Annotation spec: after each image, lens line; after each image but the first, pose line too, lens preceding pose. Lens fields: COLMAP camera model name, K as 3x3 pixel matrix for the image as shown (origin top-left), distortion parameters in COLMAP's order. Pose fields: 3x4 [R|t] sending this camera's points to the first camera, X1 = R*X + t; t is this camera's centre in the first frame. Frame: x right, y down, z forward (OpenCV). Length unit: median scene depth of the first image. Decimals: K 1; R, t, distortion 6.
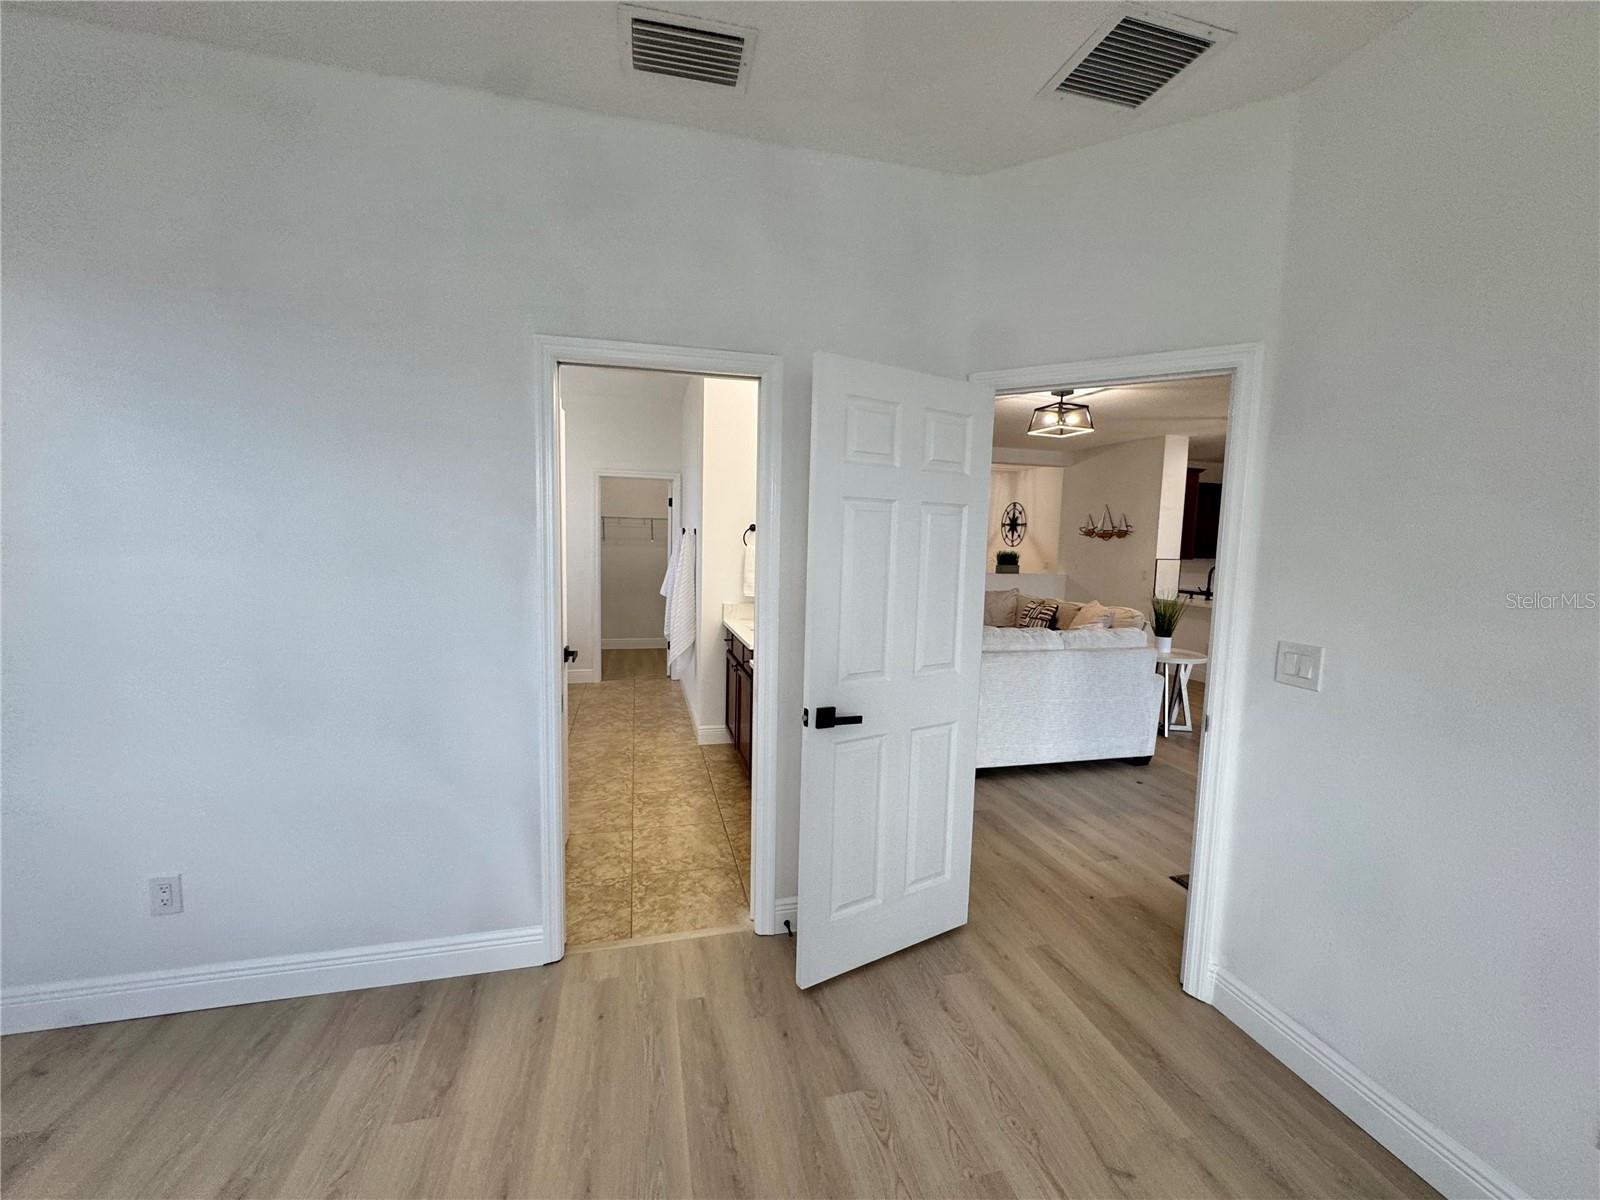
lens RADIAL K [[641.3, 0, 800.6], [0, 641.3, 604.0], [0, 0, 1]] dist [-0.003998, 0.000504]
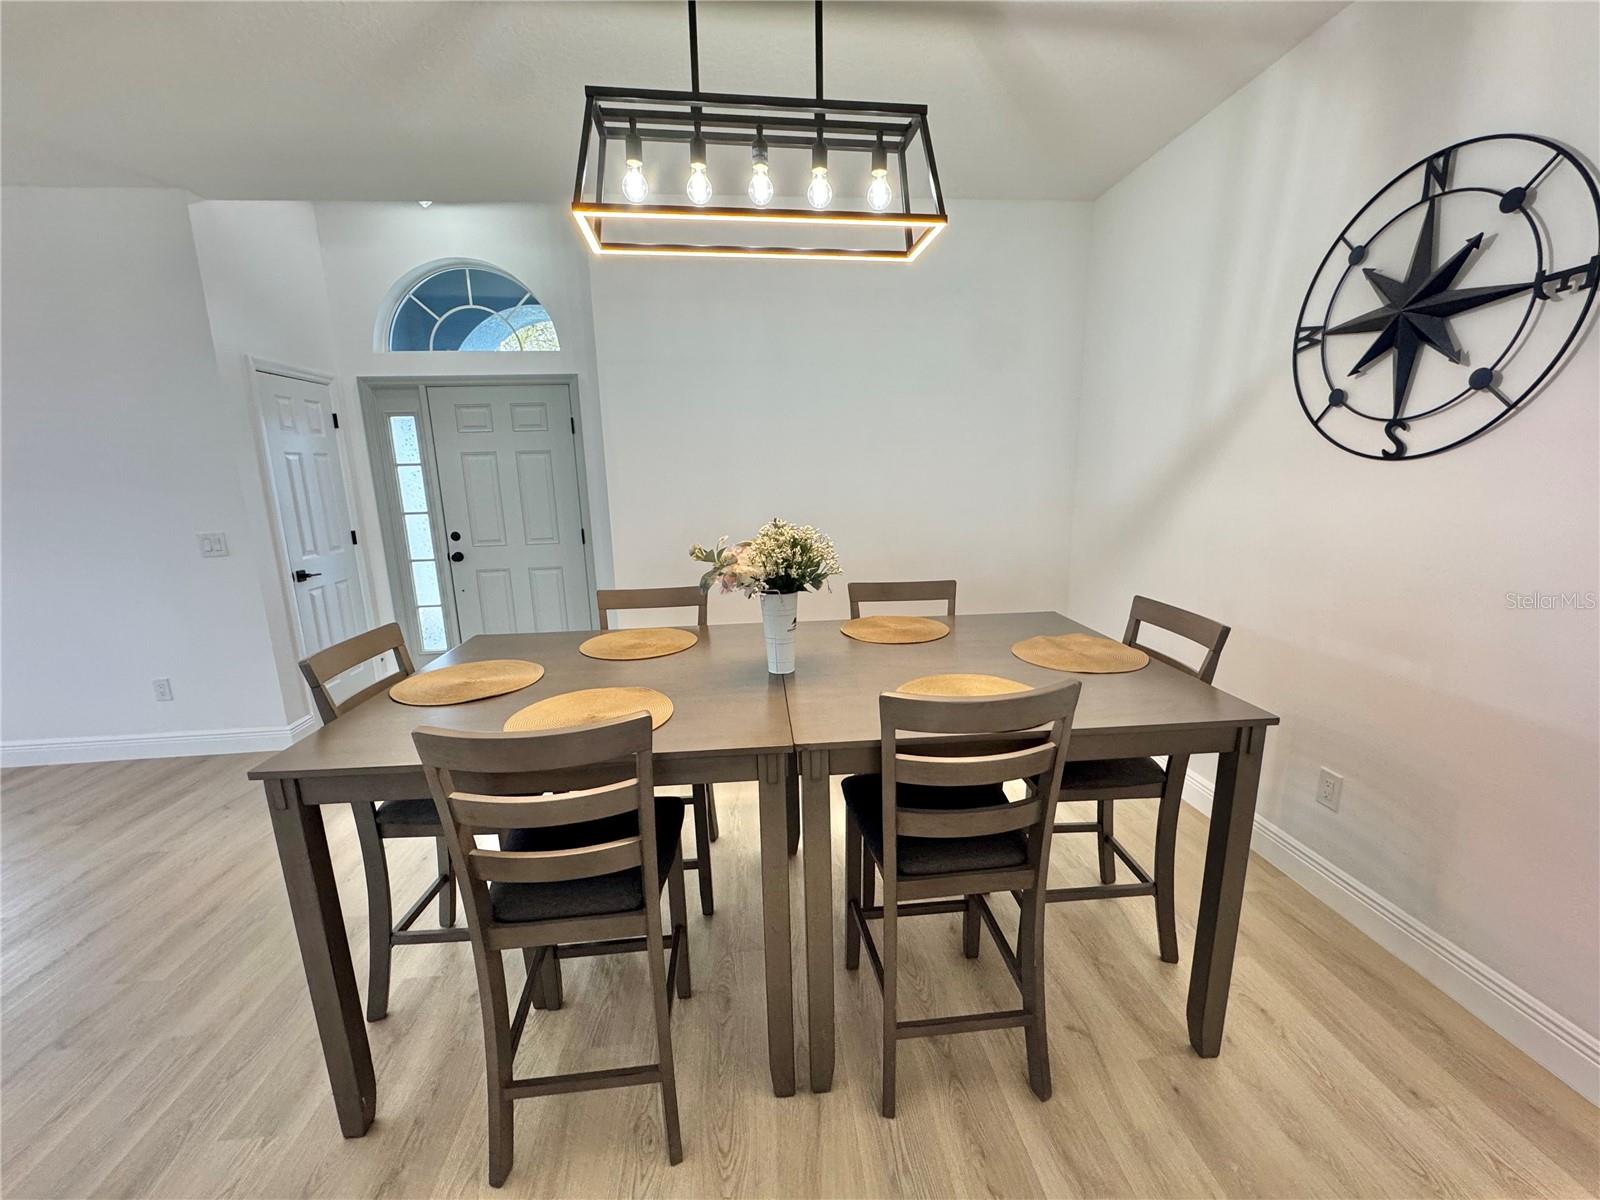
lens RADIAL K [[641.3, 0, 803.3], [0, 641.3, 598.2], [0, 0, 1]] dist [-0.003998, 0.000504]
pose [[0.986949, -0.017064, -0.160124, 0.440891], [0.032846, 0.994797, 0.096436, -0.157662], [0.157645, -0.100437, 0.982375, 1.709176]]
